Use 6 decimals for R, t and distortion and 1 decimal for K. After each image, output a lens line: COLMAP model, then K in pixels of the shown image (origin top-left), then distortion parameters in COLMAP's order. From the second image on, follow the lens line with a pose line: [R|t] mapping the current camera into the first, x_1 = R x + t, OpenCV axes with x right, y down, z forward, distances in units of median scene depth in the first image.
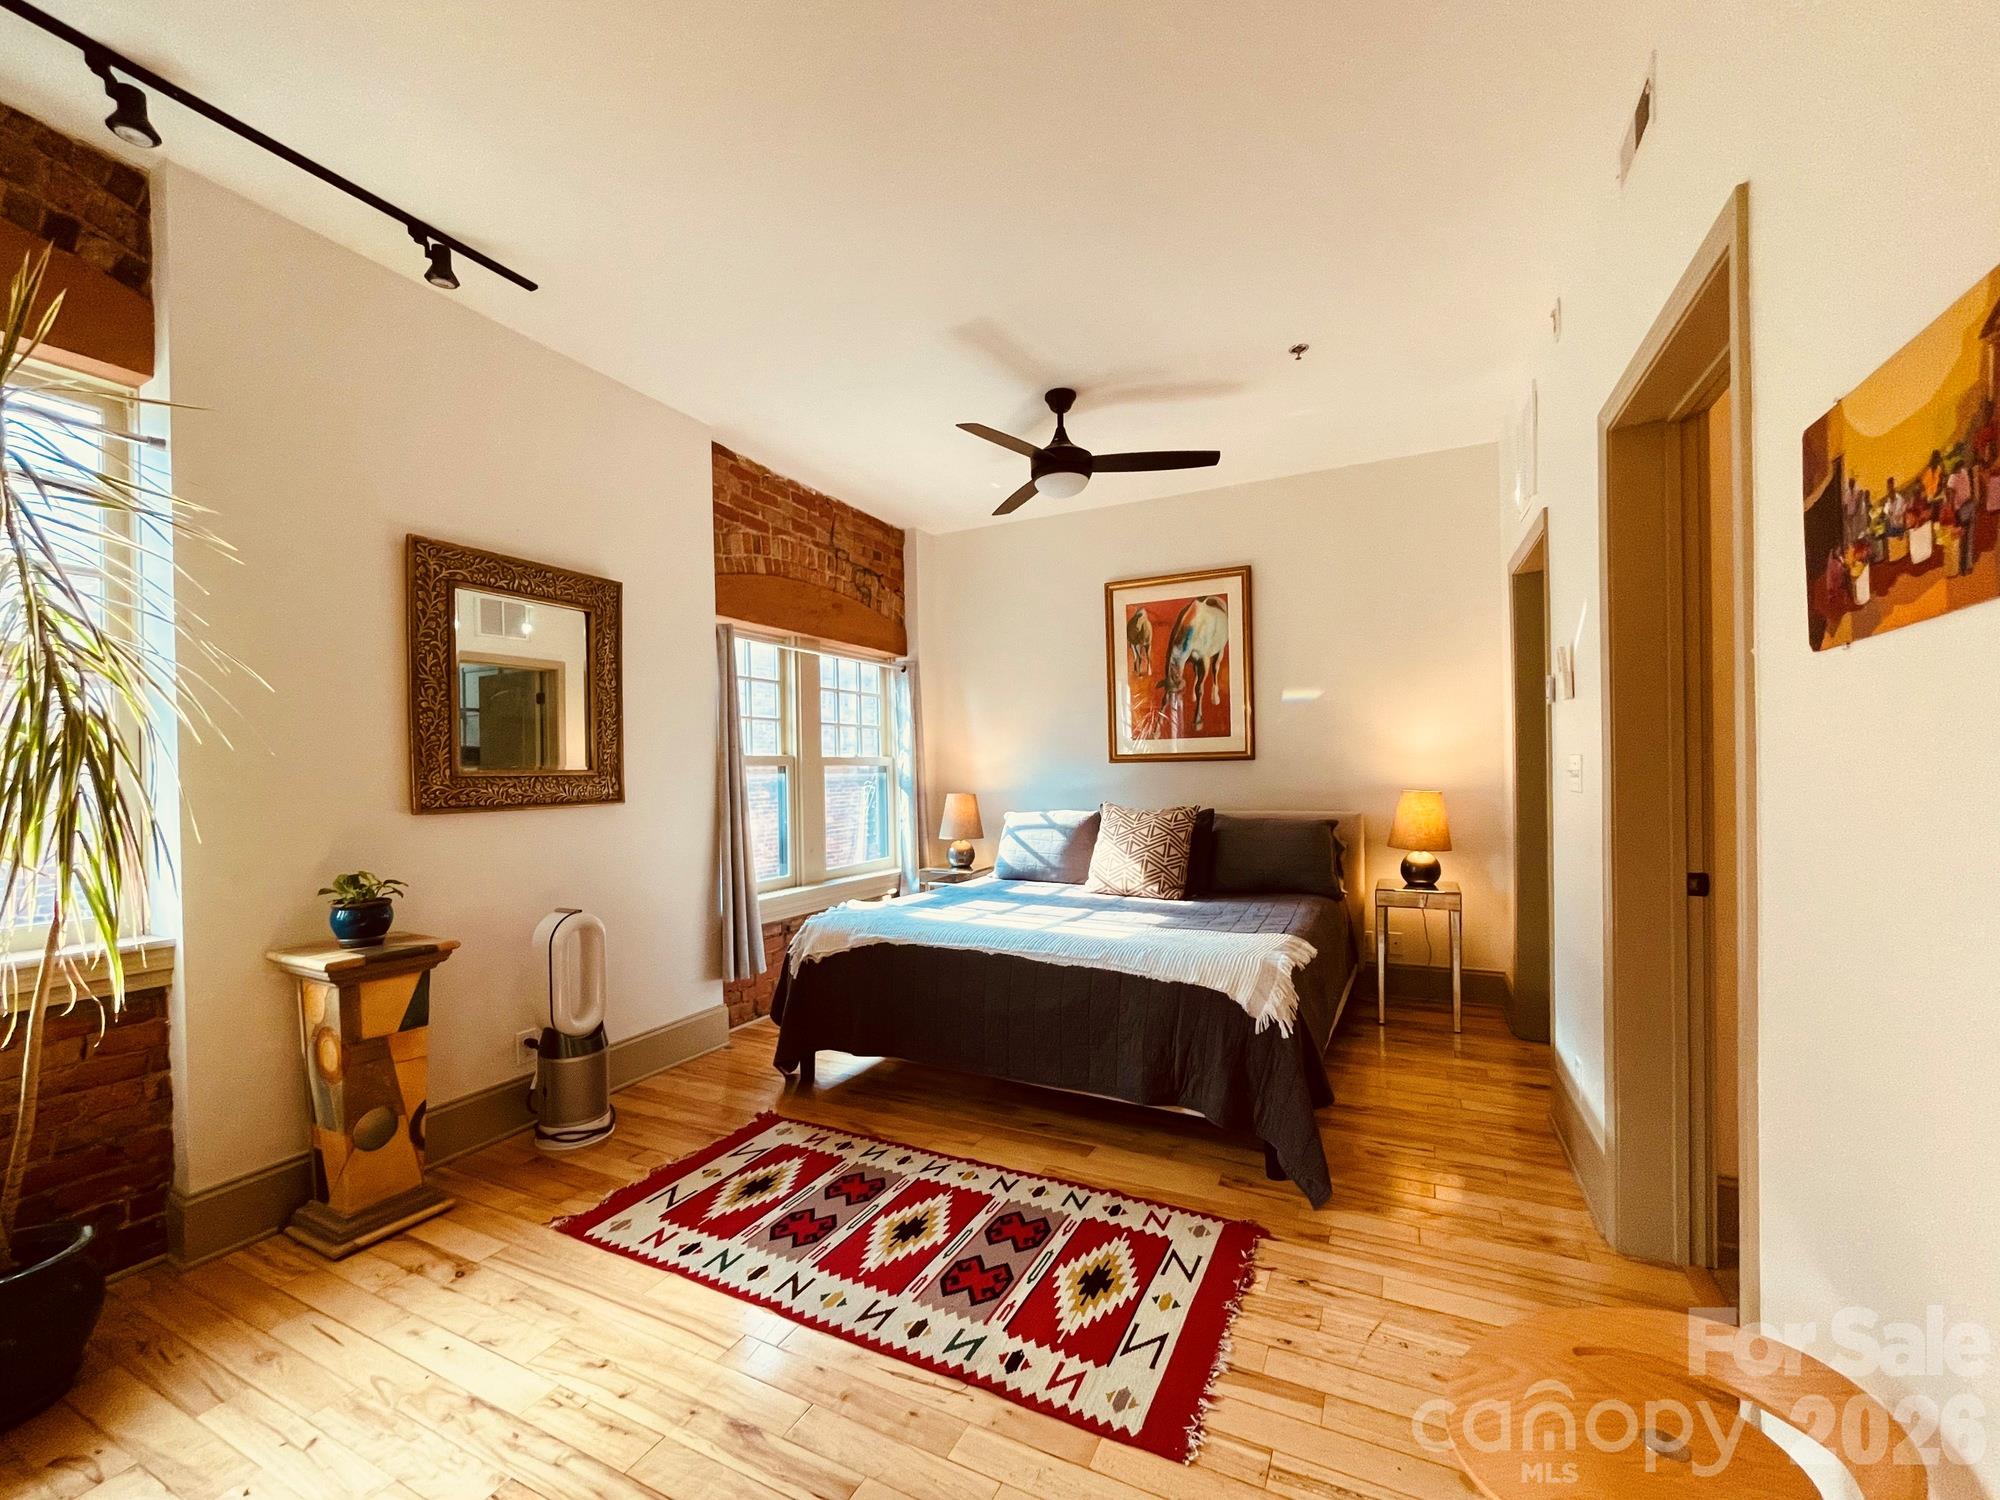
lens RADIAL K [[829.1, 0, 992.4], [0, 829.1, 777.1], [0, 0, 1]] dist [-0.002421, -0.000317]
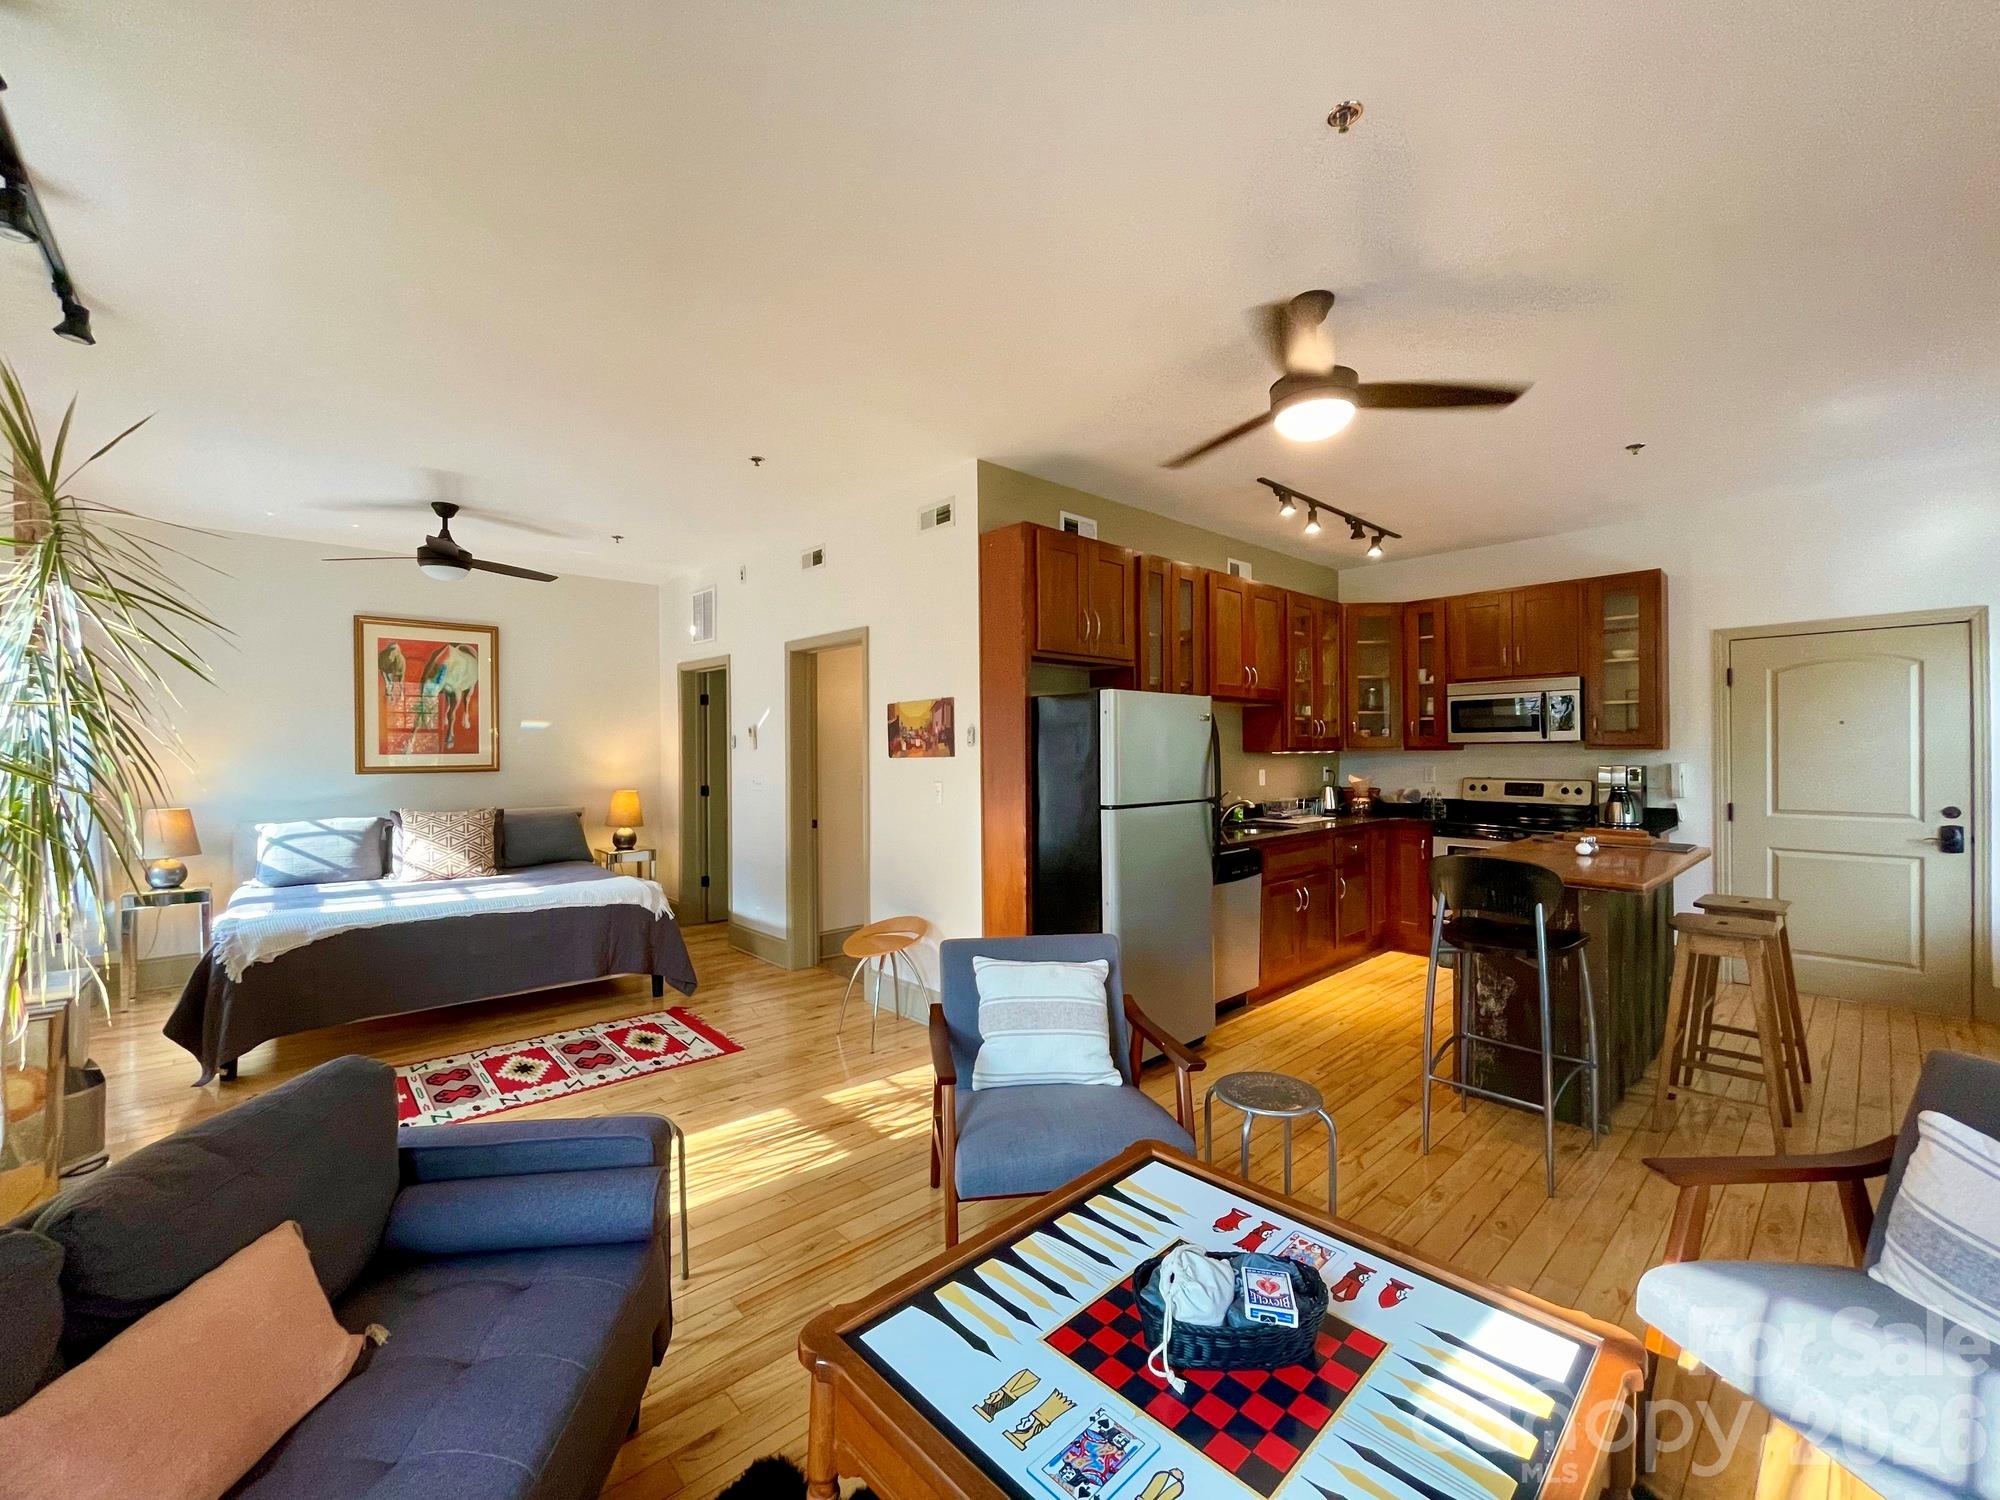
lens RADIAL K [[806.1, 0, 1000.0], [0, 806.1, 750.0], [0, 0, 1]] dist [-0.004479, -0.000274]
pose [[0.361857, 0.012464, 0.932150, -1.099089], [0.006238, 0.999856, -0.015791, -0.053429], [-0.932213, 0.011528, 0.361727, -0.416633]]
